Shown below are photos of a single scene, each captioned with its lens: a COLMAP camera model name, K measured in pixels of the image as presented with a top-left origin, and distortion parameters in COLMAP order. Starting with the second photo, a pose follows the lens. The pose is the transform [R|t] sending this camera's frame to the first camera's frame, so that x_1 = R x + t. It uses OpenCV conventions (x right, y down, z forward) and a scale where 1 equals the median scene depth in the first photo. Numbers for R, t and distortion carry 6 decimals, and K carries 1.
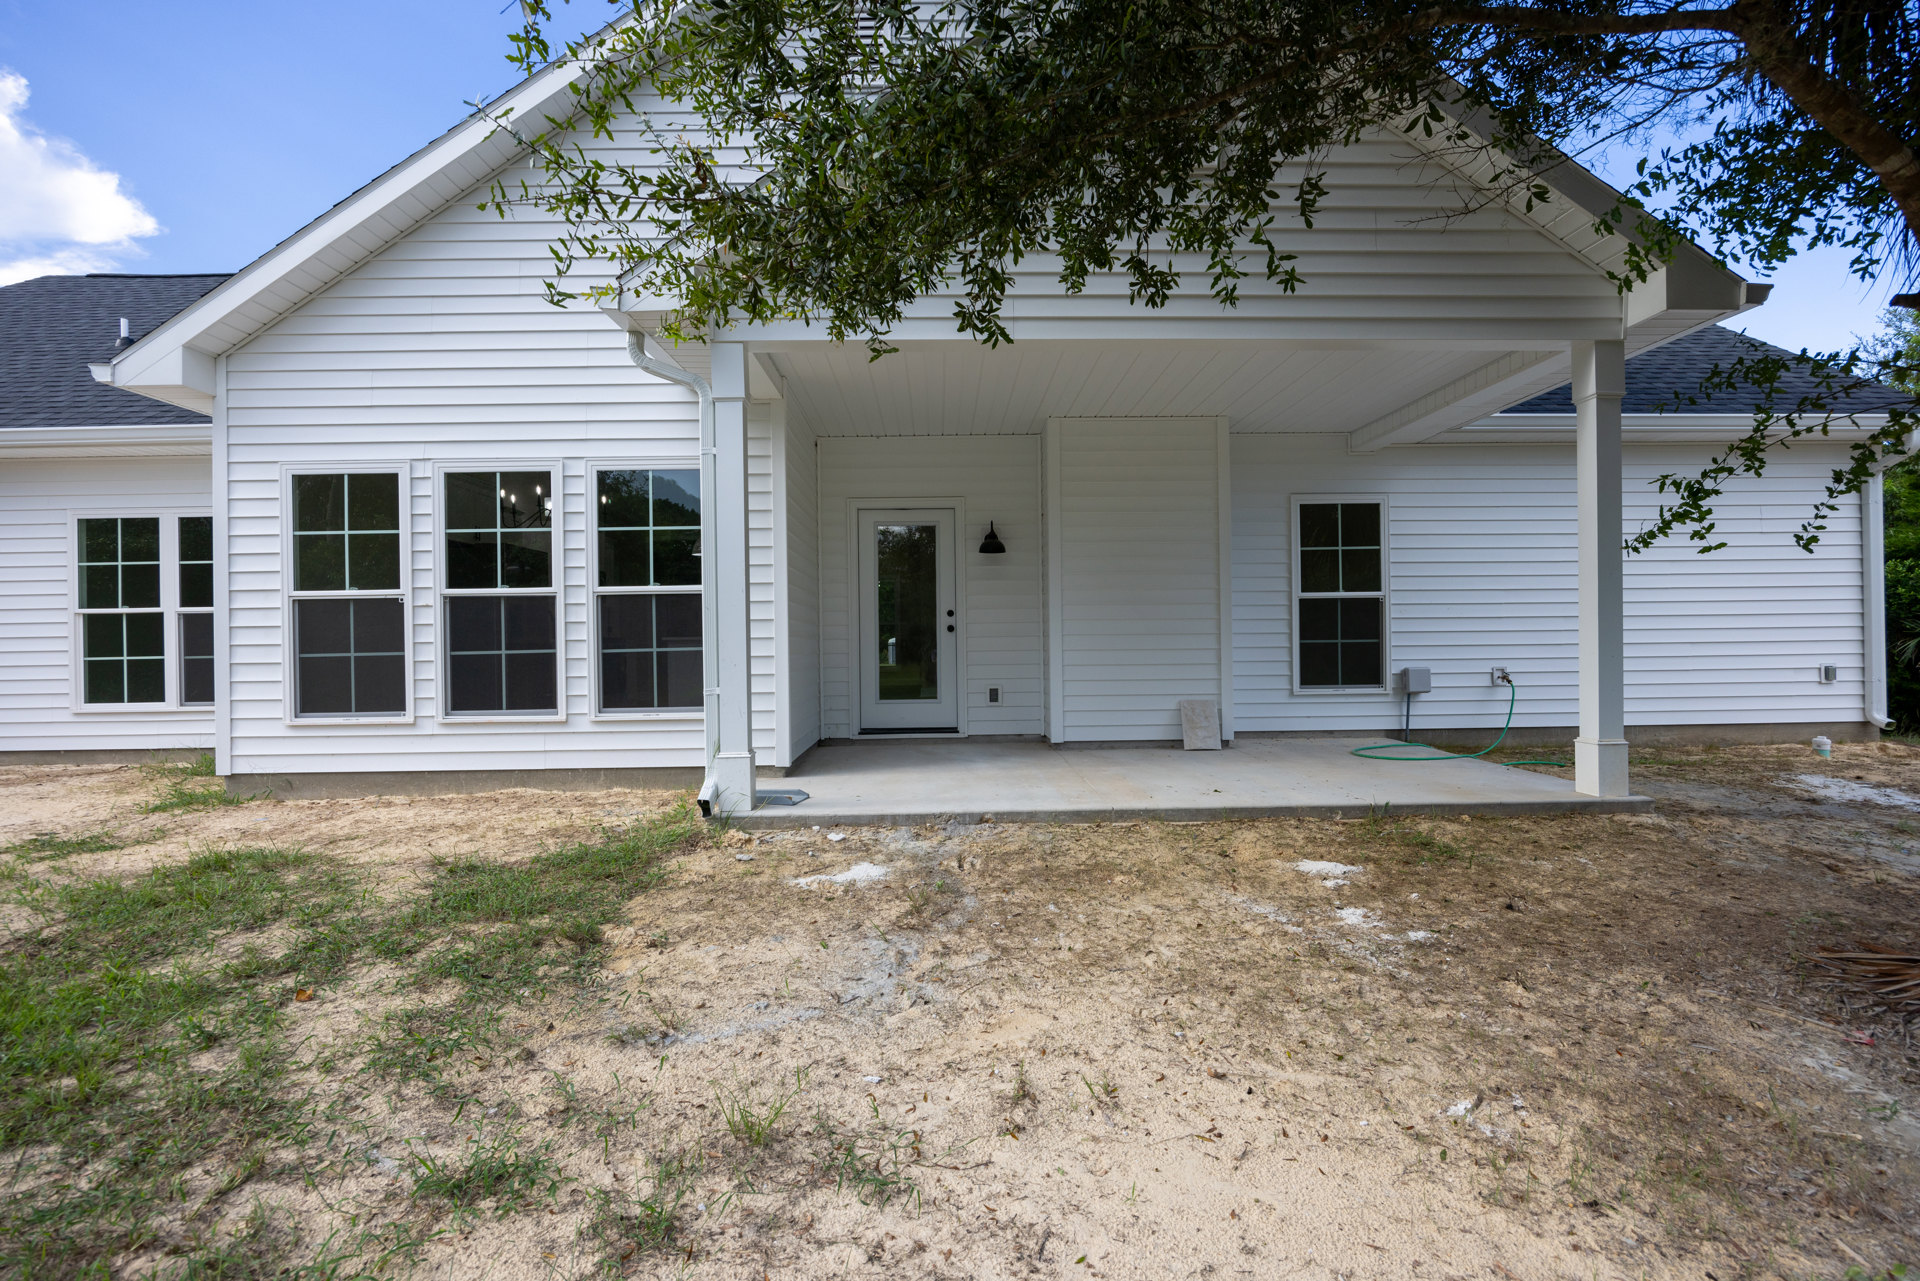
lens RADIAL K [[914.8, 0, 955.3], [0, 914.8, 645.3], [0, 0, 1]] dist [-0.005284, -0.000814]
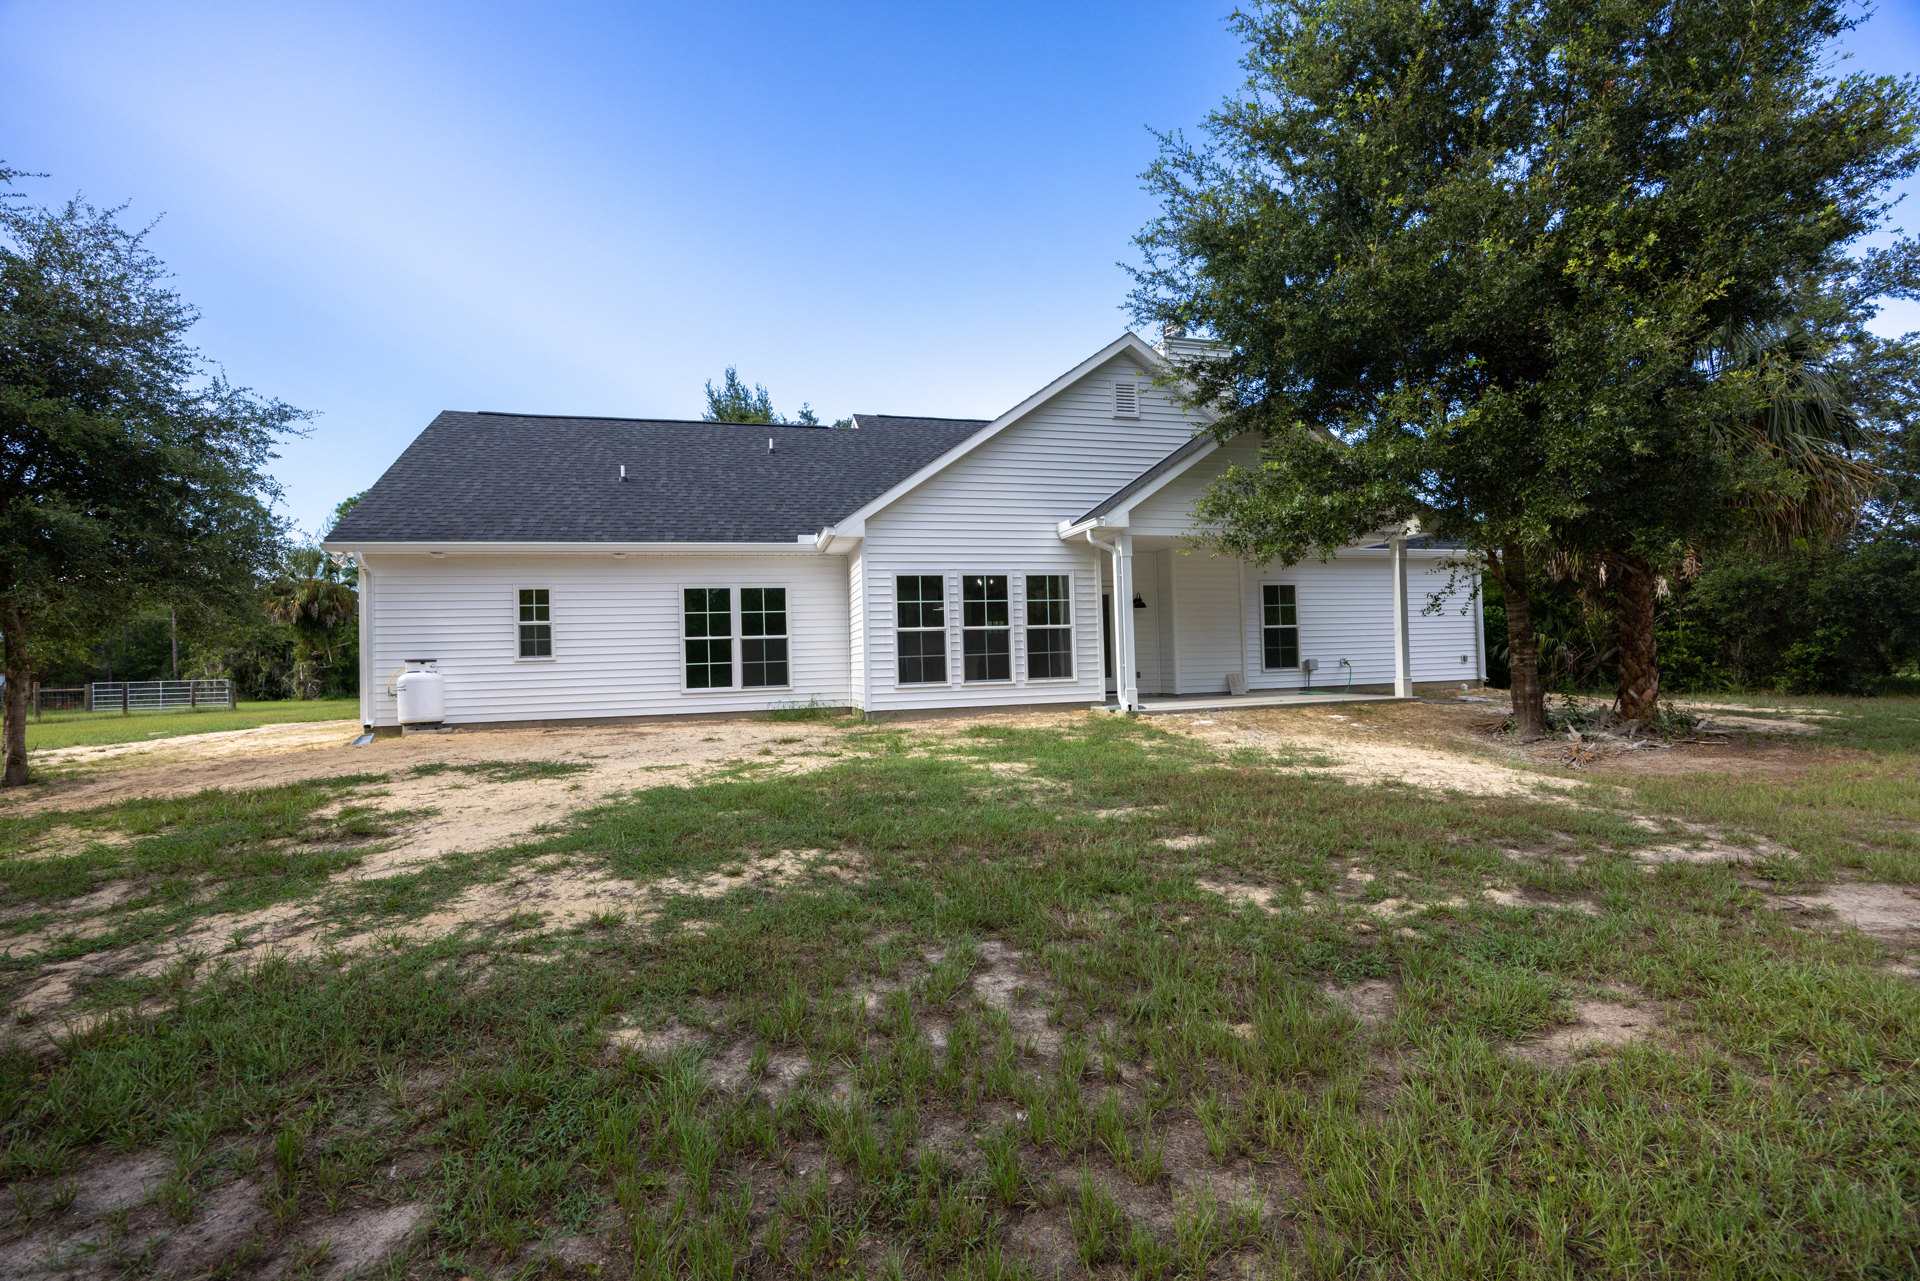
lens RADIAL K [[887.0, 0, 963.5], [0, 887.0, 636.9], [0, 0, 1]] dist [0.003329, 0.000468]
pose [[0.965042, -0.007763, 0.261980, -0.891771], [0.017108, 0.999295, -0.033407, 0.028957], [-0.261536, 0.036721, 0.964495, -0.877674]]
